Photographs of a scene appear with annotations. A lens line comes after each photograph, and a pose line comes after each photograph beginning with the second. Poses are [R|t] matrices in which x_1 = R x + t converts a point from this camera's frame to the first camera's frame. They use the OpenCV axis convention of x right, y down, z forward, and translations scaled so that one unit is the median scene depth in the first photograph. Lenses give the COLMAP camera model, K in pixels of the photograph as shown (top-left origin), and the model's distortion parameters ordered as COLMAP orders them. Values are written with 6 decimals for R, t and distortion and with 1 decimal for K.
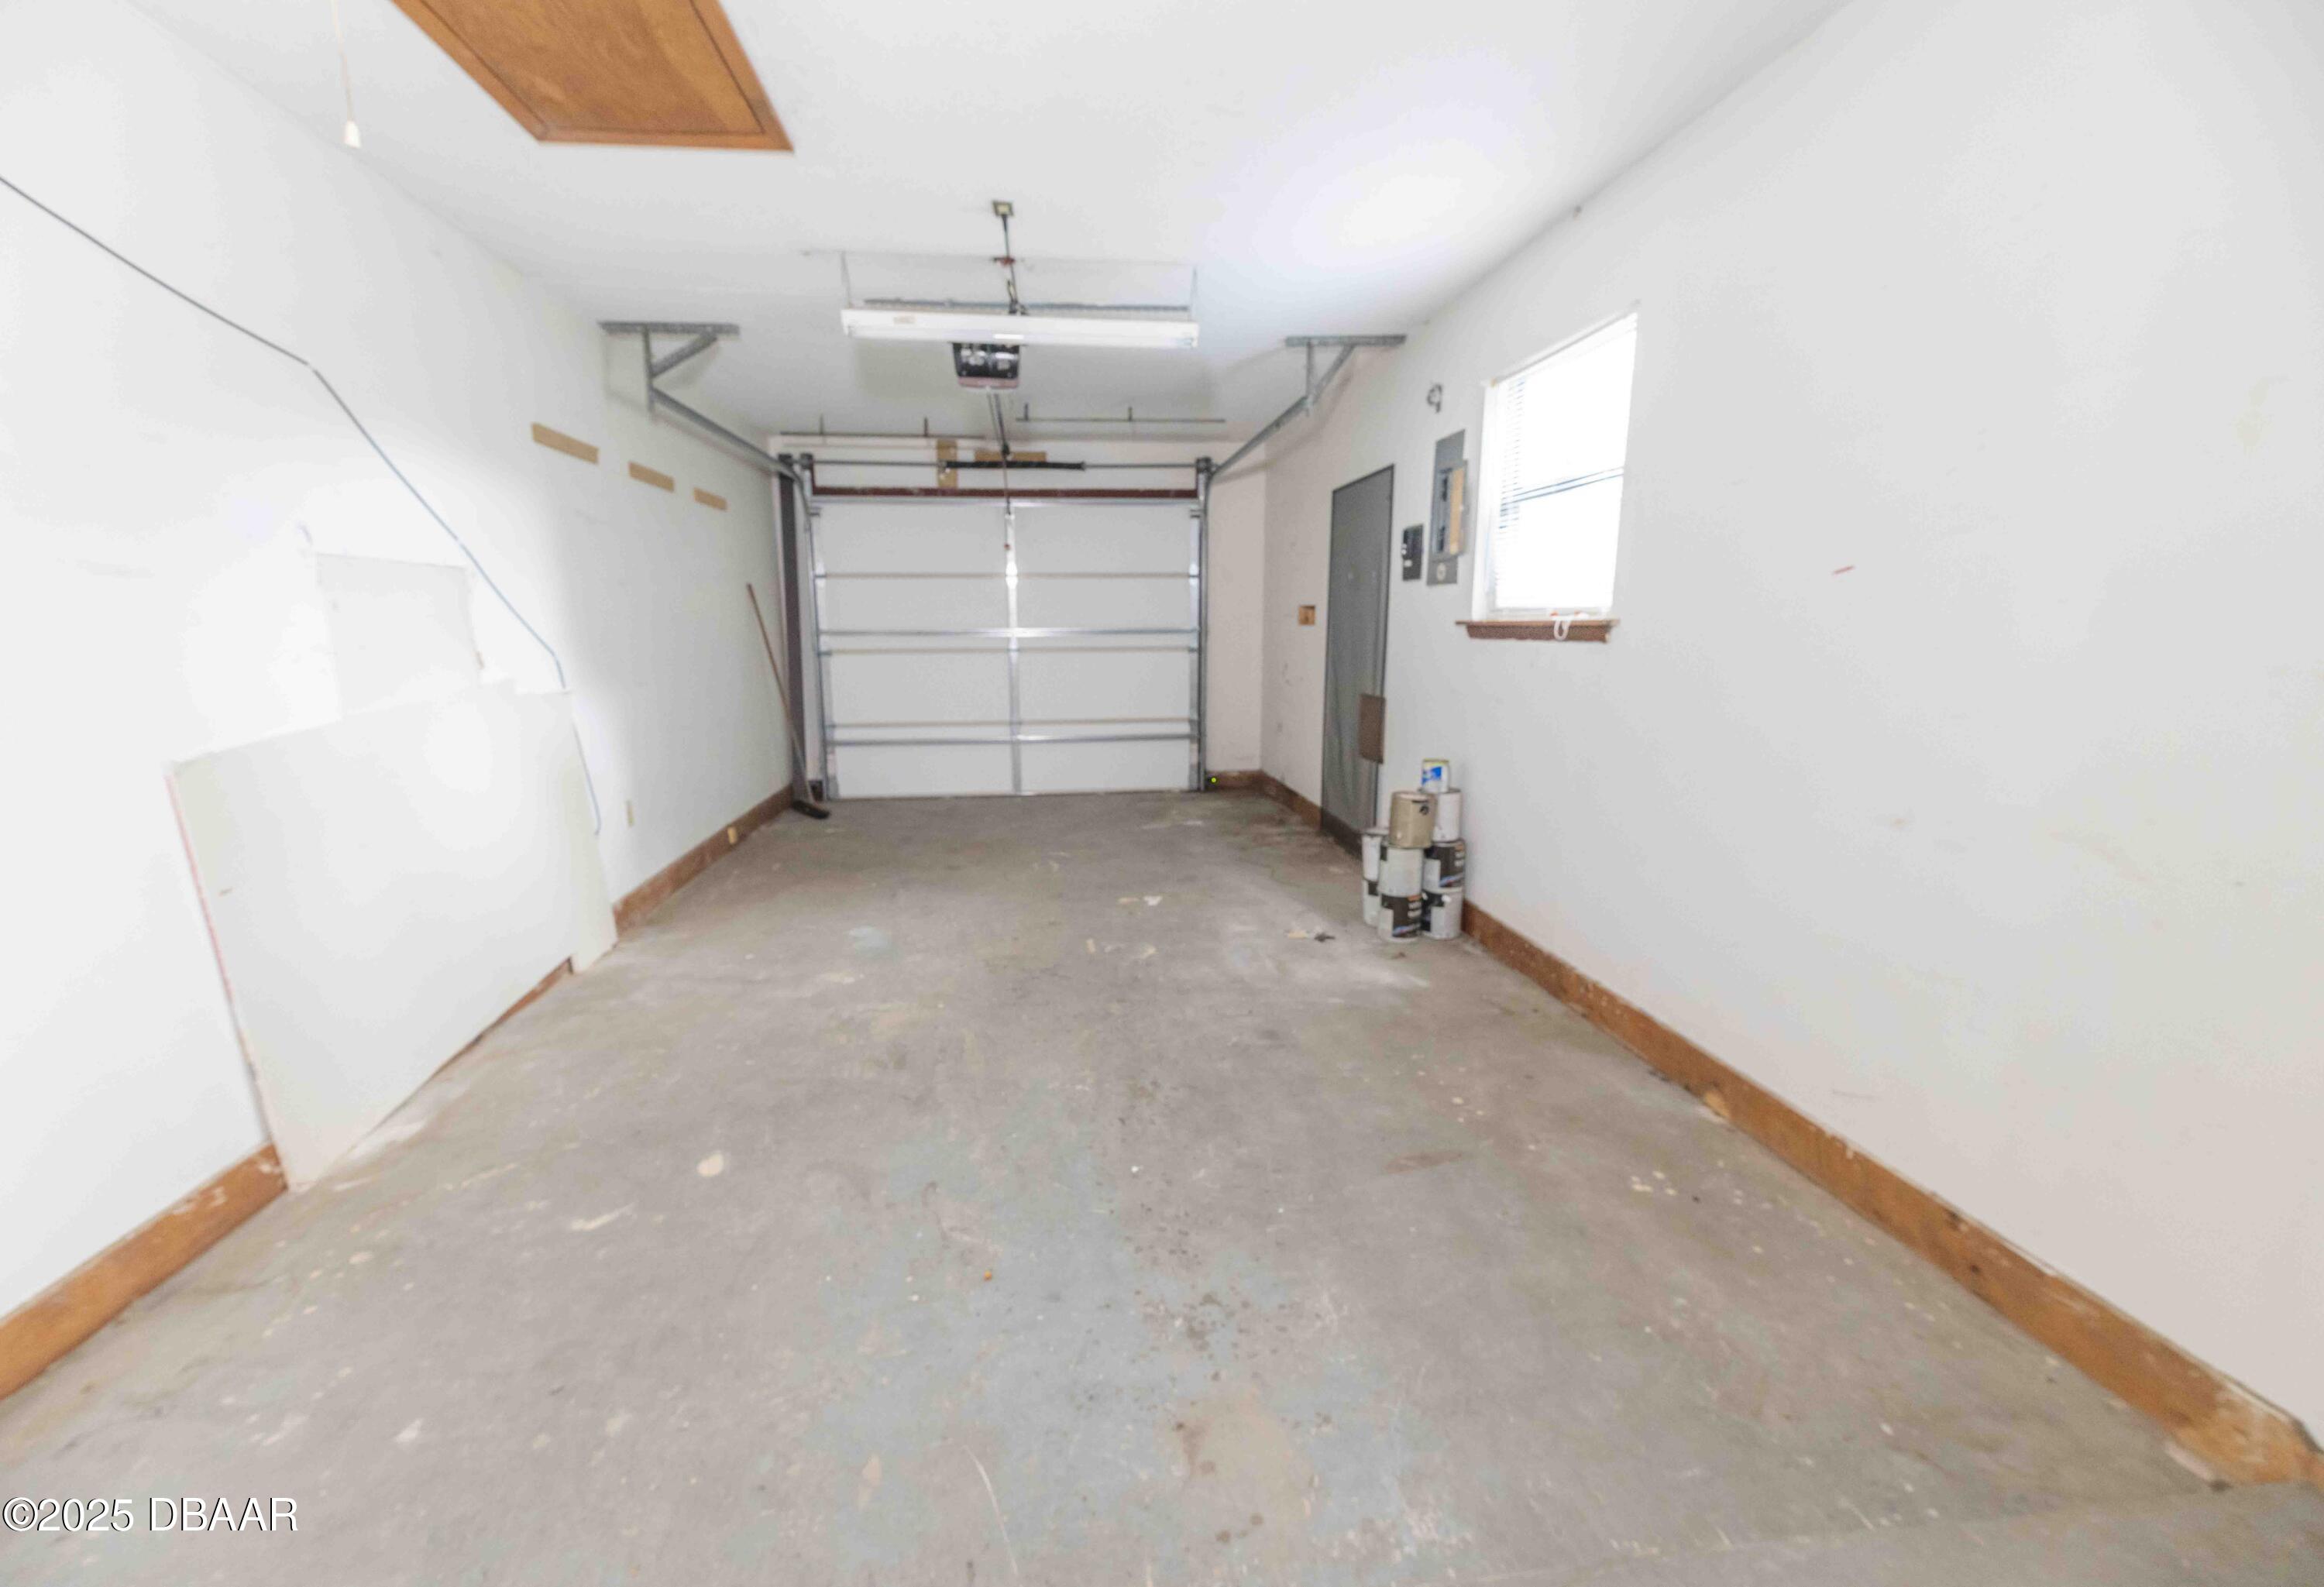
lens RADIAL K [[974.8, 0, 1156.1], [0, 974.8, 791.5], [0, 0, 1]] dist [0.002431, 0.000267]
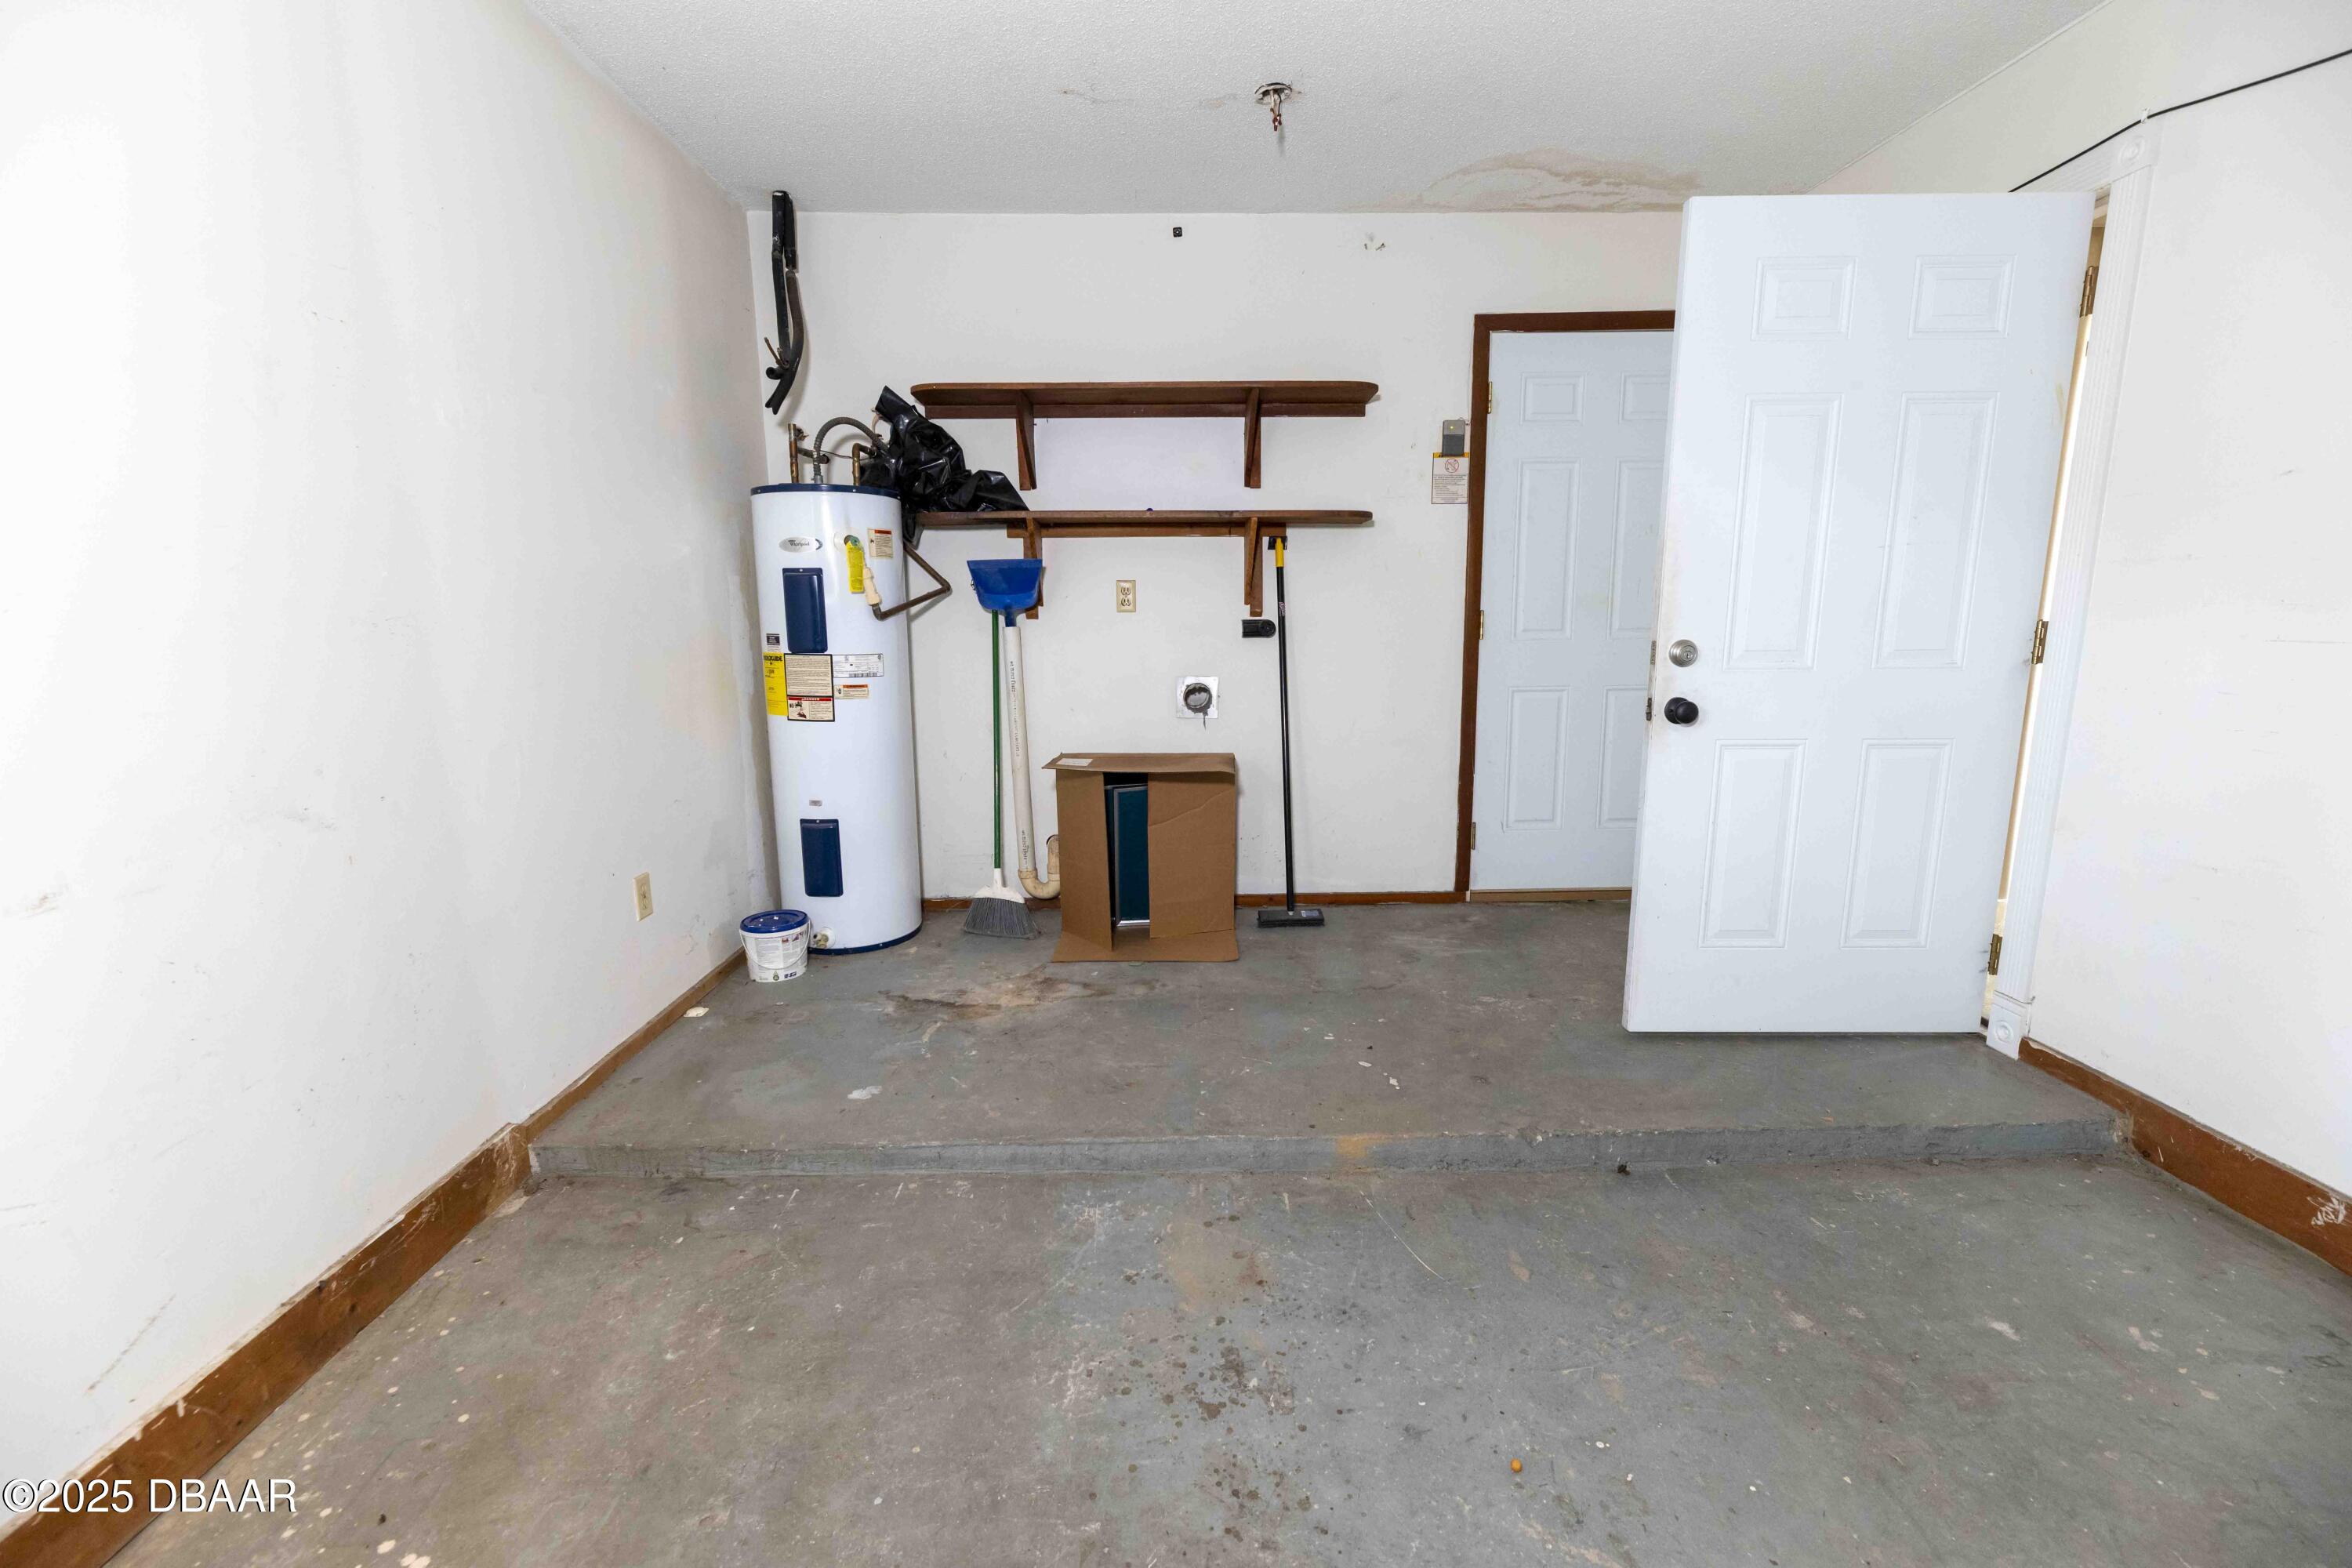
lens RADIAL K [[957.8, 0, 1171.2], [0, 957.8, 784.1], [0, 0, 1]] dist [-0.001985, 0.000250]
pose [[-0.992244, -0.004774, 0.124215, -0.007317], [0.039117, 0.936506, 0.348462, -0.239038], [-0.117991, 0.350618, -0.929056, 1.601498]]
